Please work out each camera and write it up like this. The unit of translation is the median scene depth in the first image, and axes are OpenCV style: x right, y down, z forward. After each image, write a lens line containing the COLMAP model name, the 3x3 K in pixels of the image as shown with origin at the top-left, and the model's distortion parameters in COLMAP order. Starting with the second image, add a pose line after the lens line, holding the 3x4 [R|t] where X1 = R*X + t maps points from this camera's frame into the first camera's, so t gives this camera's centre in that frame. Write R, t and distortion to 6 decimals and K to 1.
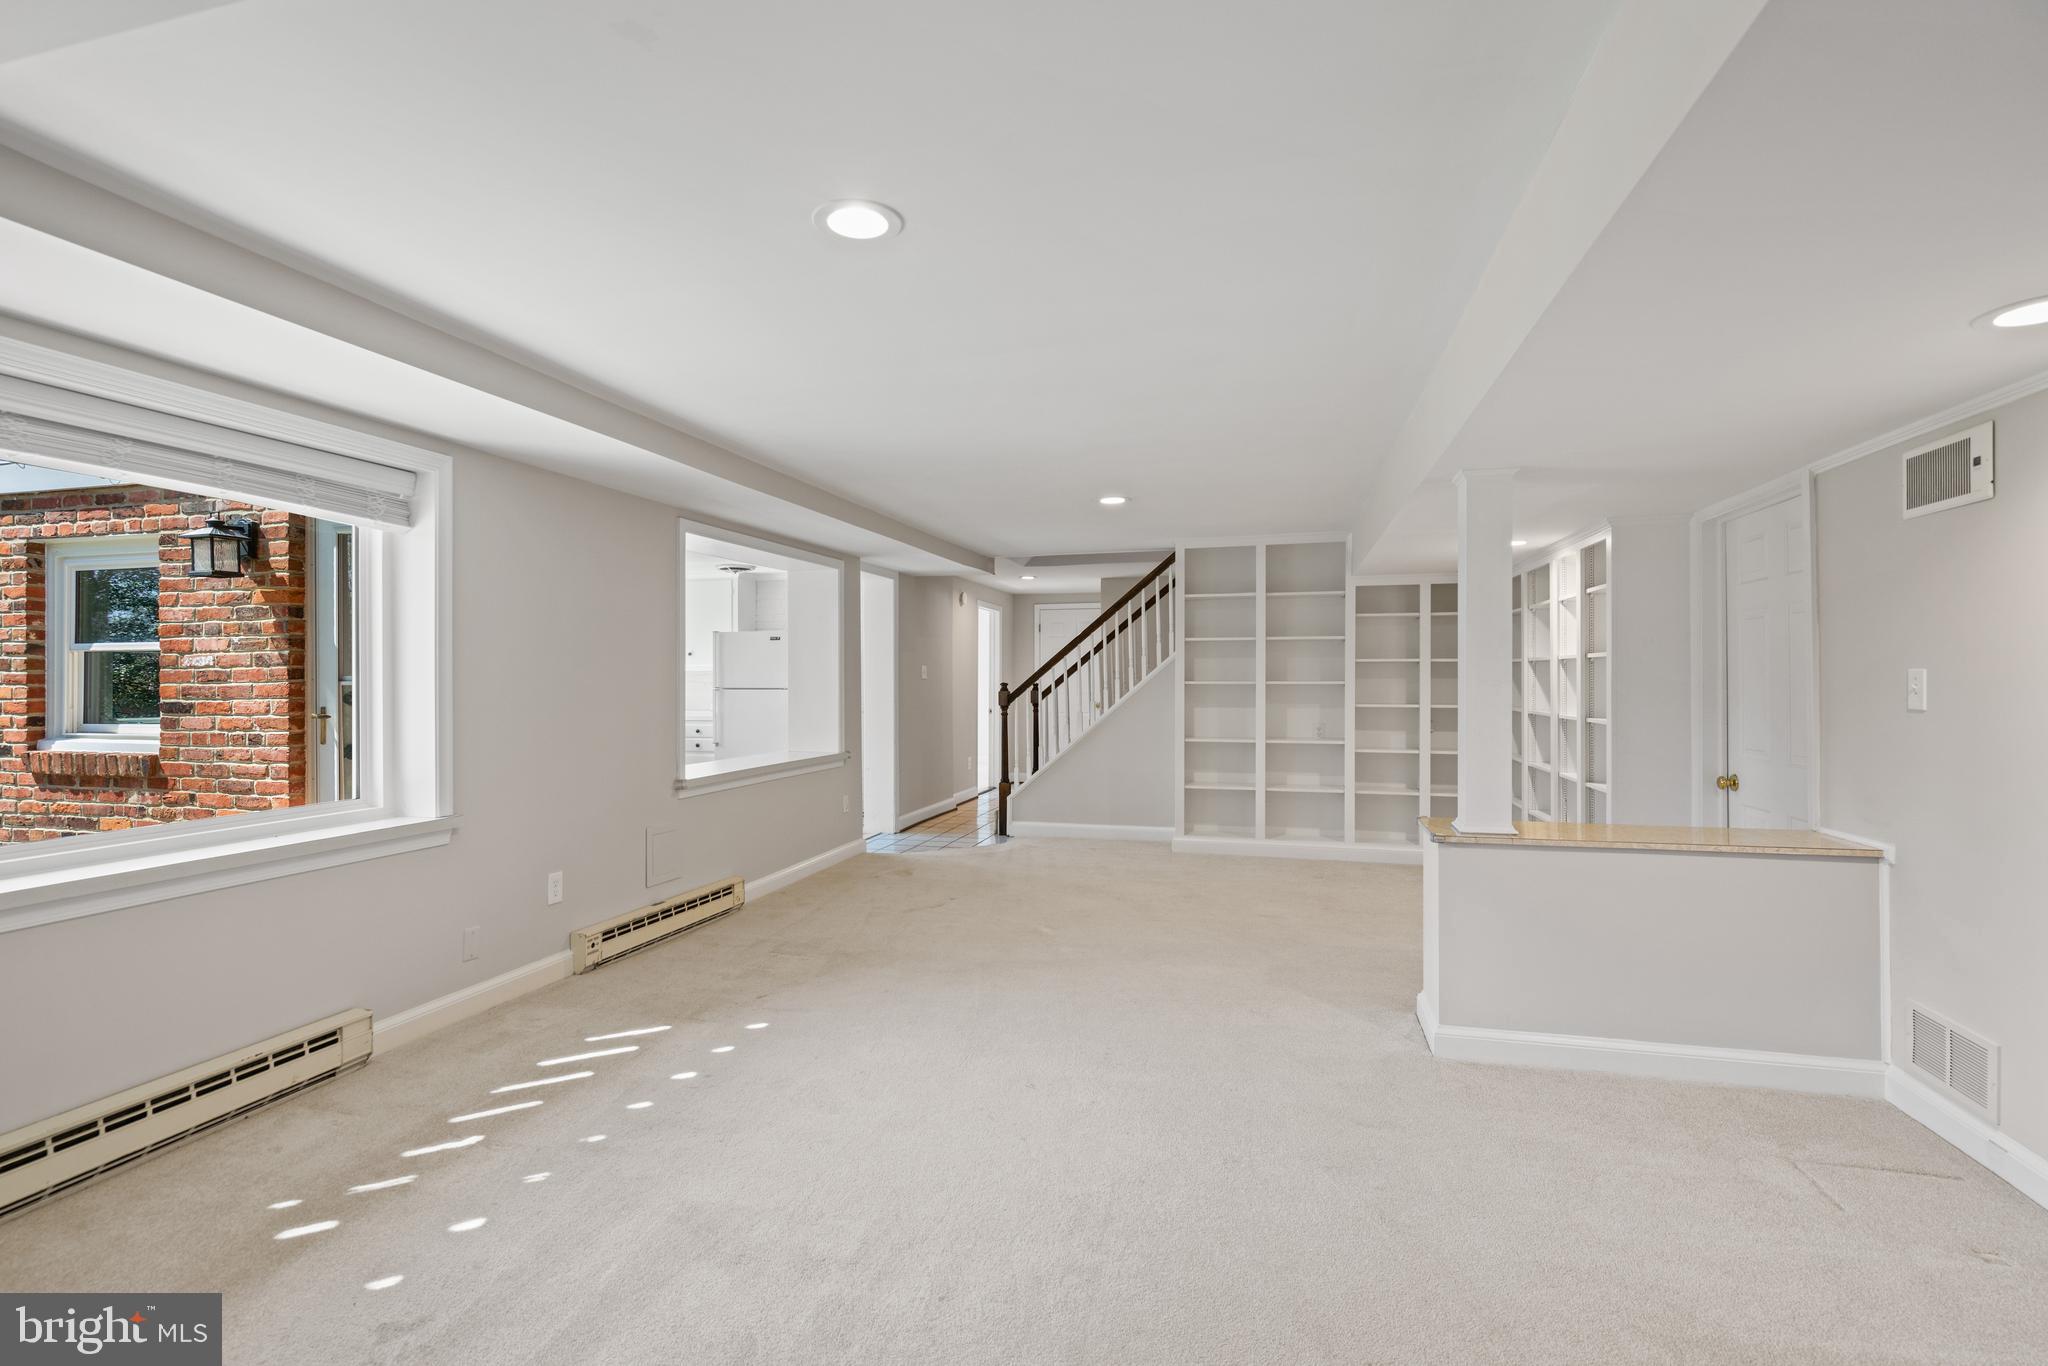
lens RADIAL K [[941.8, 0, 1008.6], [0, 941.8, 674.5], [0, 0, 1]] dist [-0.009690, 0.003805]
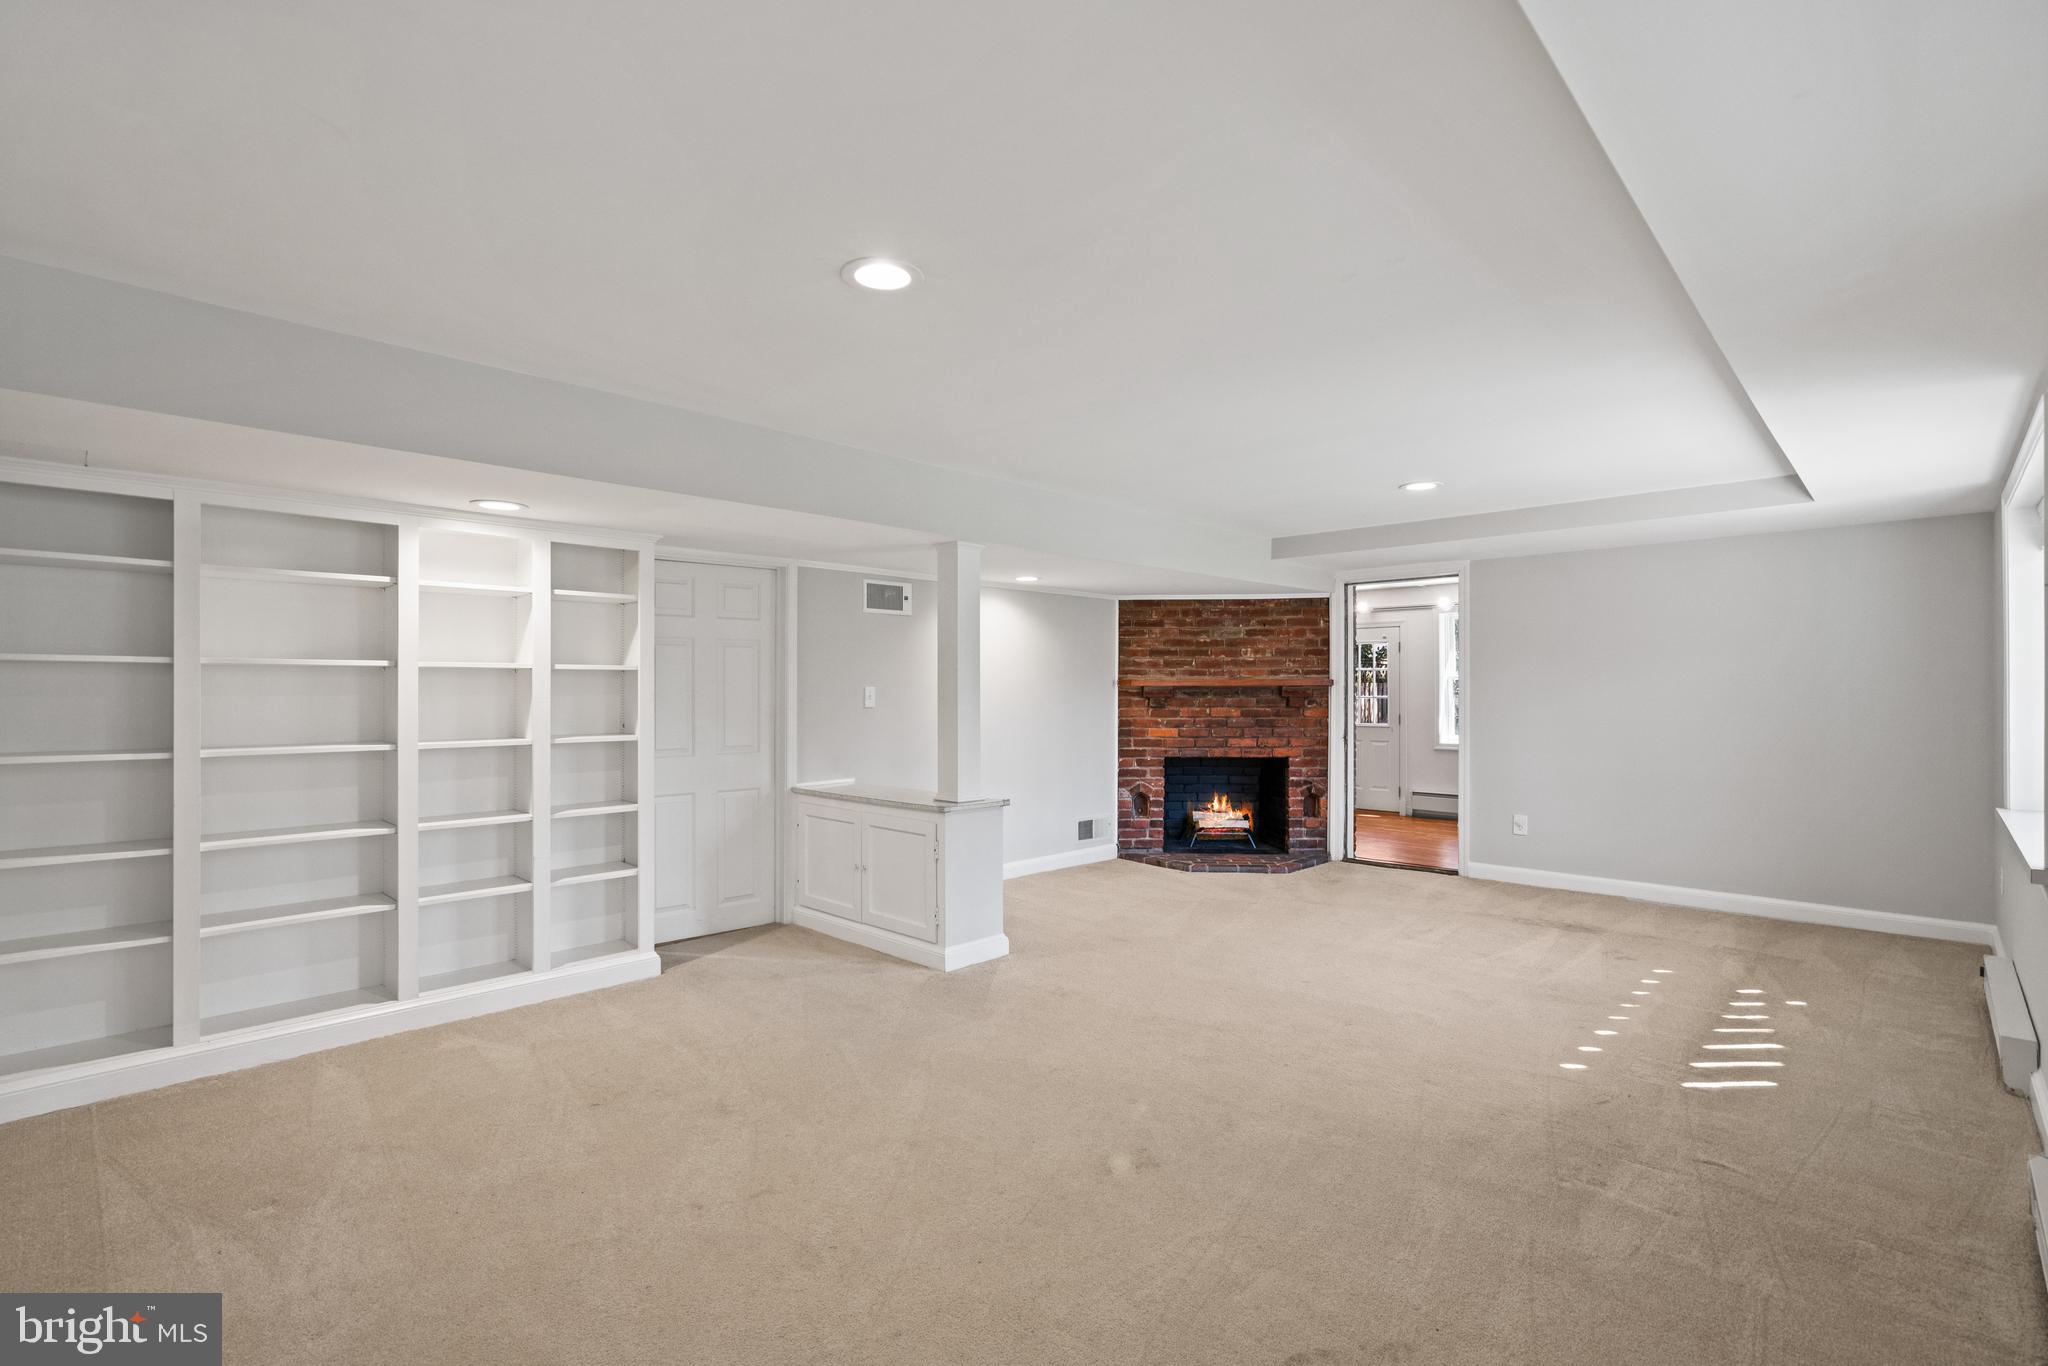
lens RADIAL K [[941.8, 0, 1027.0], [0, 941.8, 686.9], [0, 0, 1]] dist [-0.009690, 0.003805]
pose [[-0.885306, 0.005502, 0.464977, -0.144762], [0.001826, 0.999963, -0.008356, 0.005747], [-0.465006, -0.006549, -0.885283, 1.340885]]
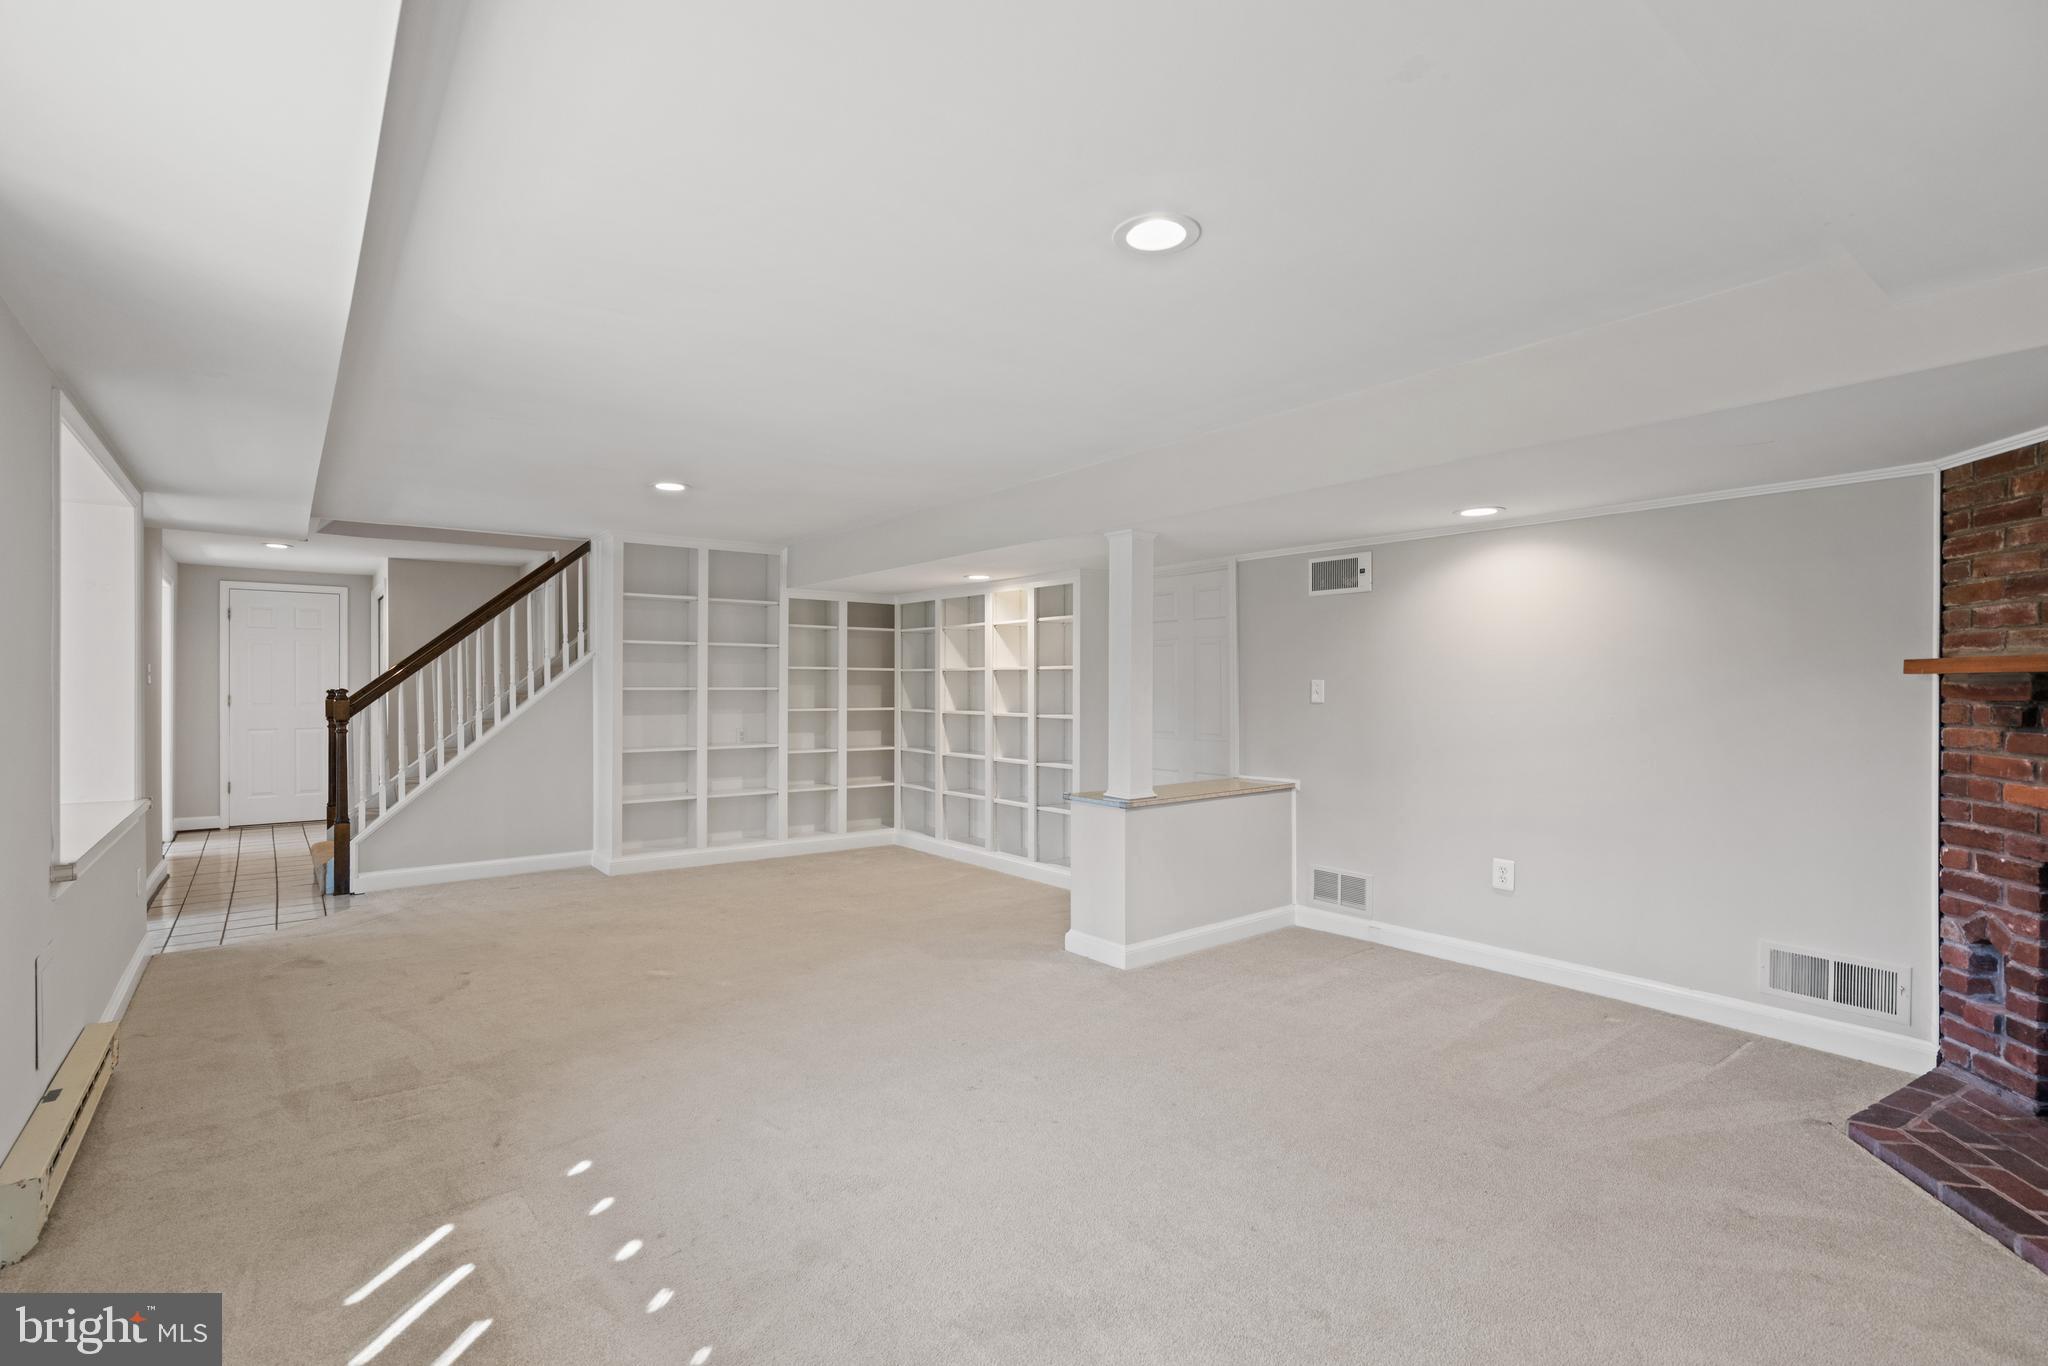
lens RADIAL K [[941.8, 0, 1012.5], [0, 941.8, 677.2], [0, 0, 1]] dist [-0.009690, 0.003805]
pose [[0.589153, 0.009775, 0.807962, -0.423989], [-0.006224, 0.999952, -0.007560, 0.003093], [-0.807997, -0.000574, 0.589186, 0.205181]]
